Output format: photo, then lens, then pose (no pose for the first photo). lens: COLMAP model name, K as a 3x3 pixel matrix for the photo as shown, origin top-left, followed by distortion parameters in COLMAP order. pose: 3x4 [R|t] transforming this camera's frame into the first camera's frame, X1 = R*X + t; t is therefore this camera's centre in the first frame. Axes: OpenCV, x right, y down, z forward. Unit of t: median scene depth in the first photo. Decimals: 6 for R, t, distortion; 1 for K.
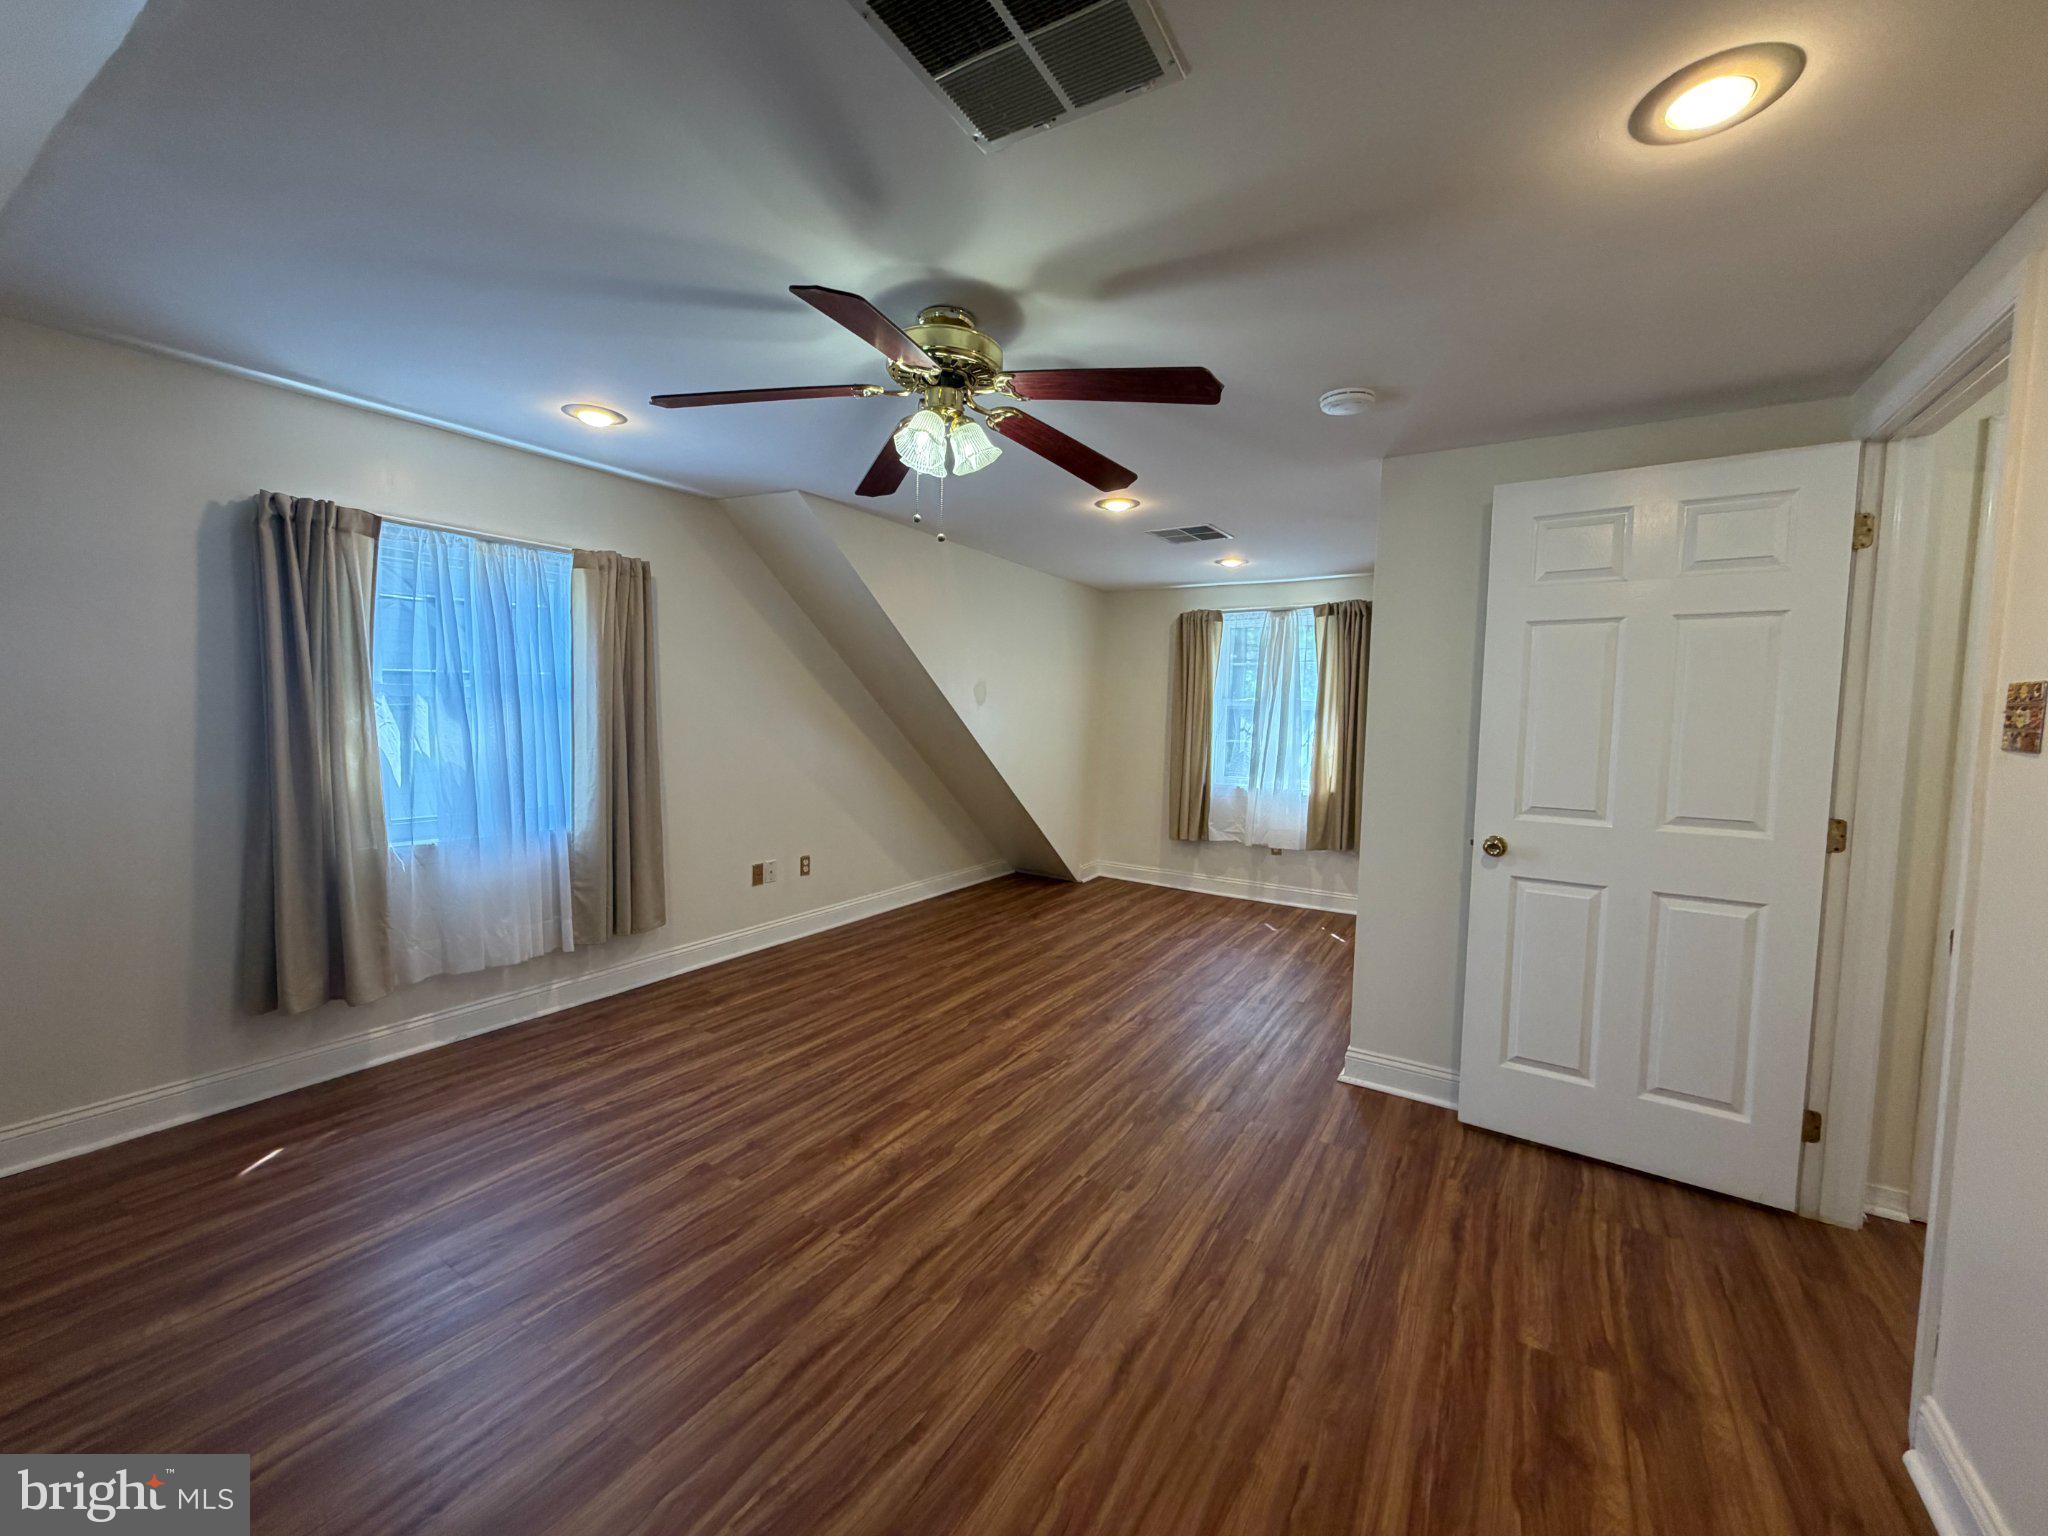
lens RADIAL K [[815.7, 0, 1017.5], [0, 815.7, 761.3], [0, 0, 1]] dist [0.000389, -0.000421]
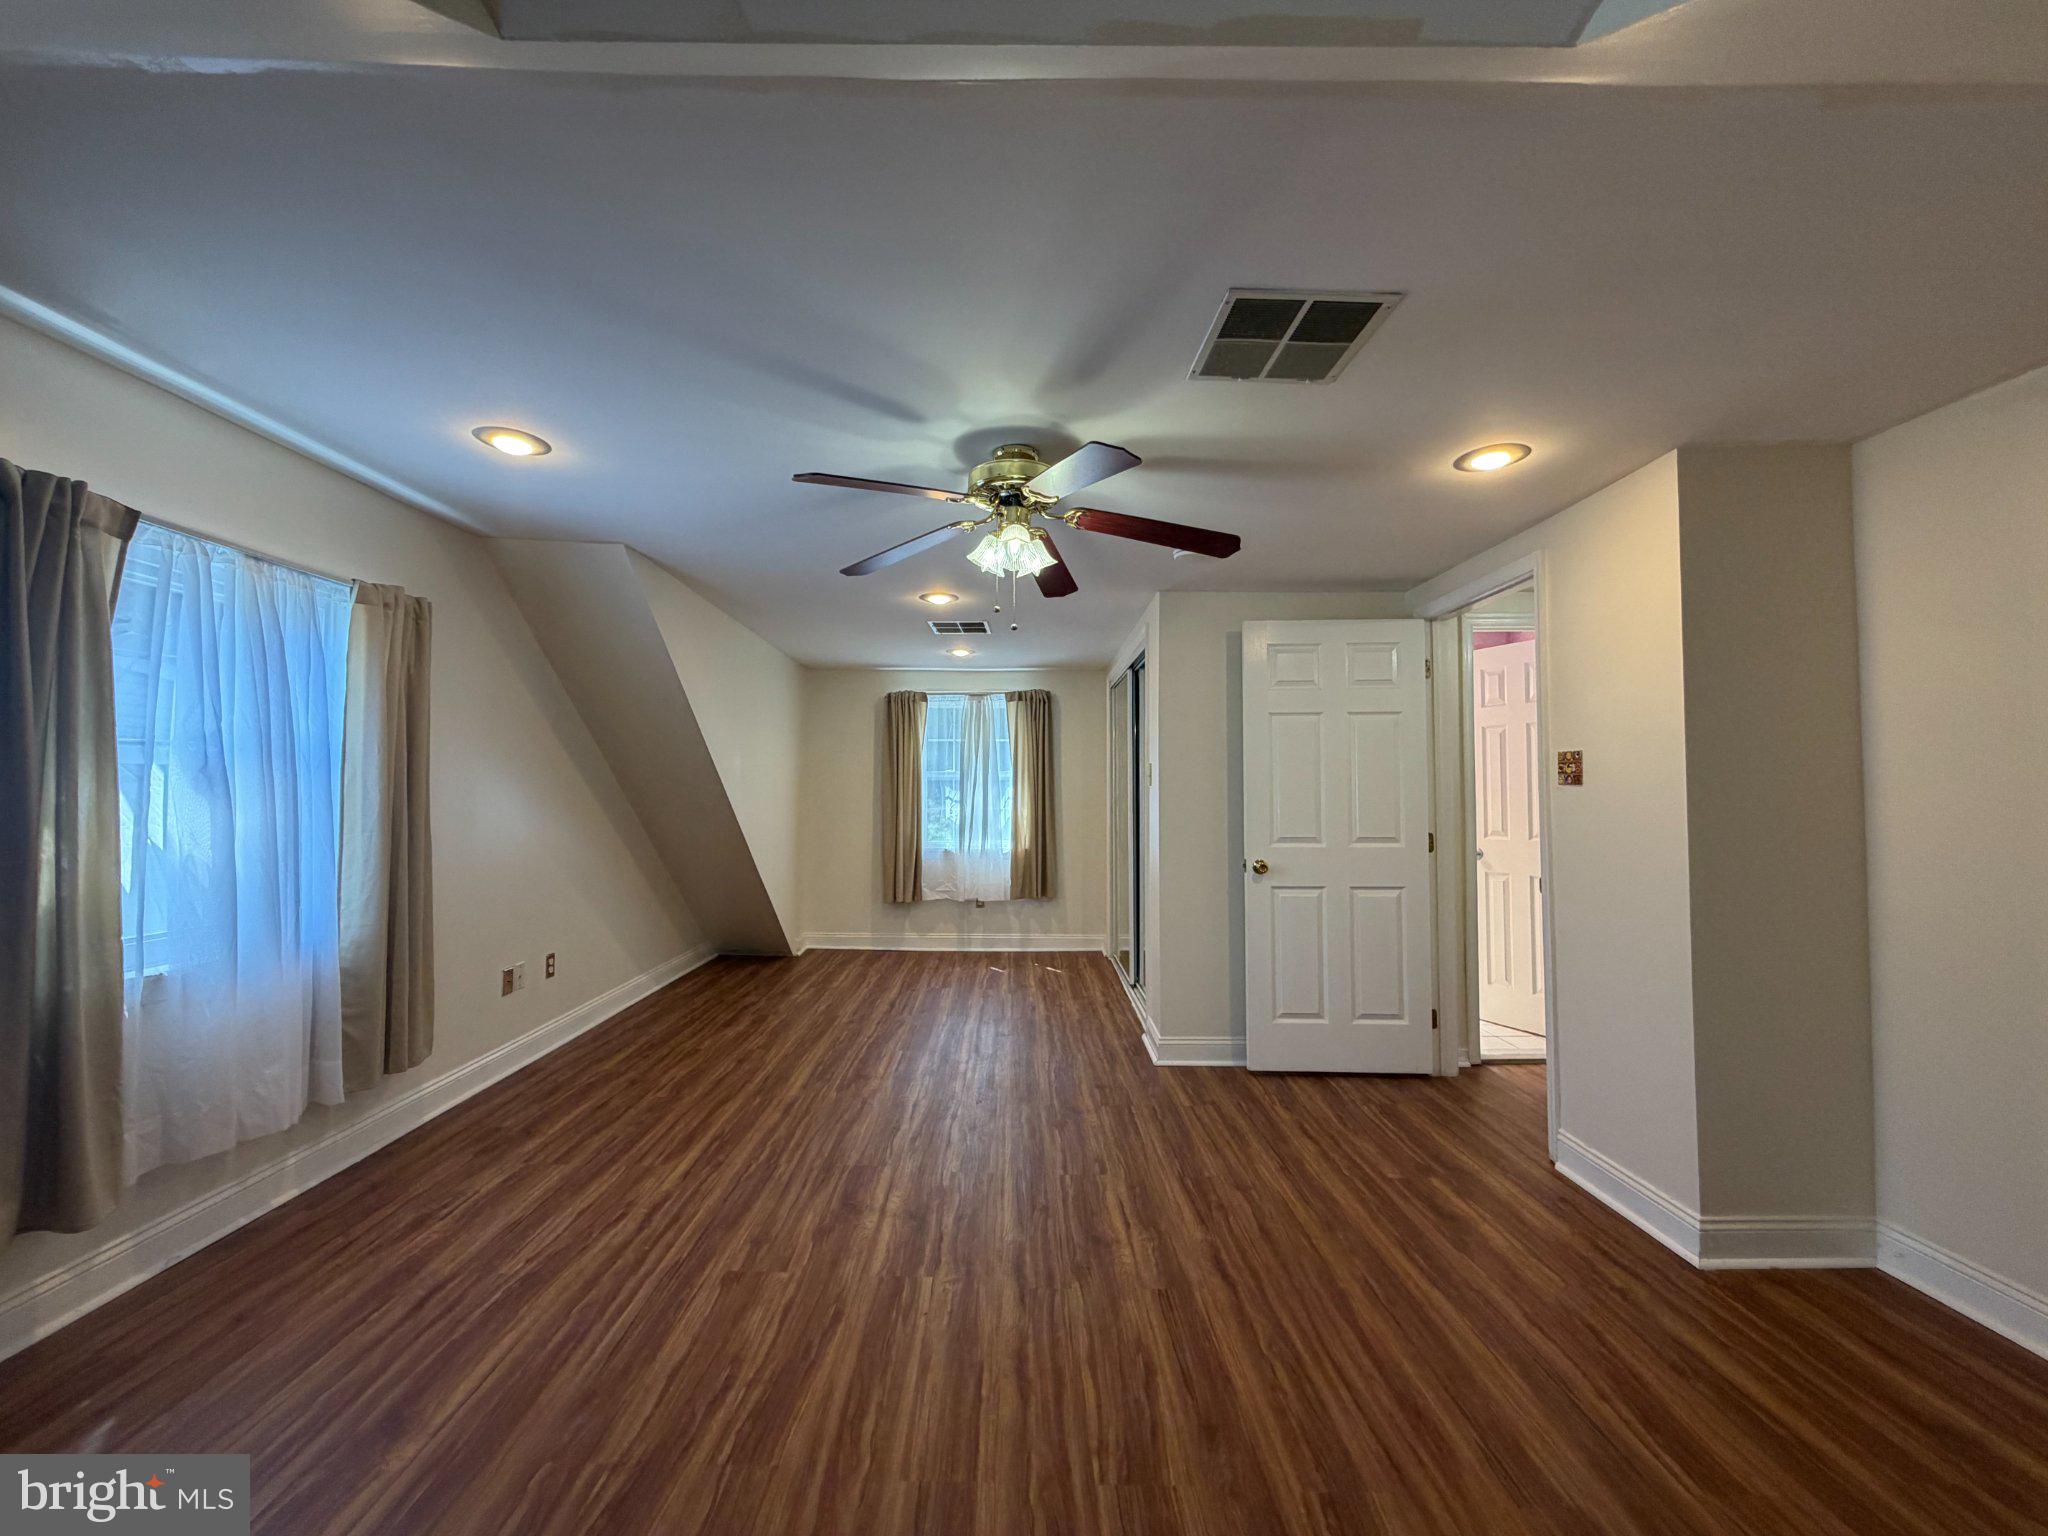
lens RADIAL K [[815.7, 0, 1015.2], [0, 815.7, 758.9], [0, 0, 1]] dist [0.000389, -0.000421]
pose [[0.841917, 0.004536, 0.539588, -0.468011], [0.048868, 0.995215, -0.084615, 0.012903], [-0.537390, 0.097608, 0.837666, 0.008626]]
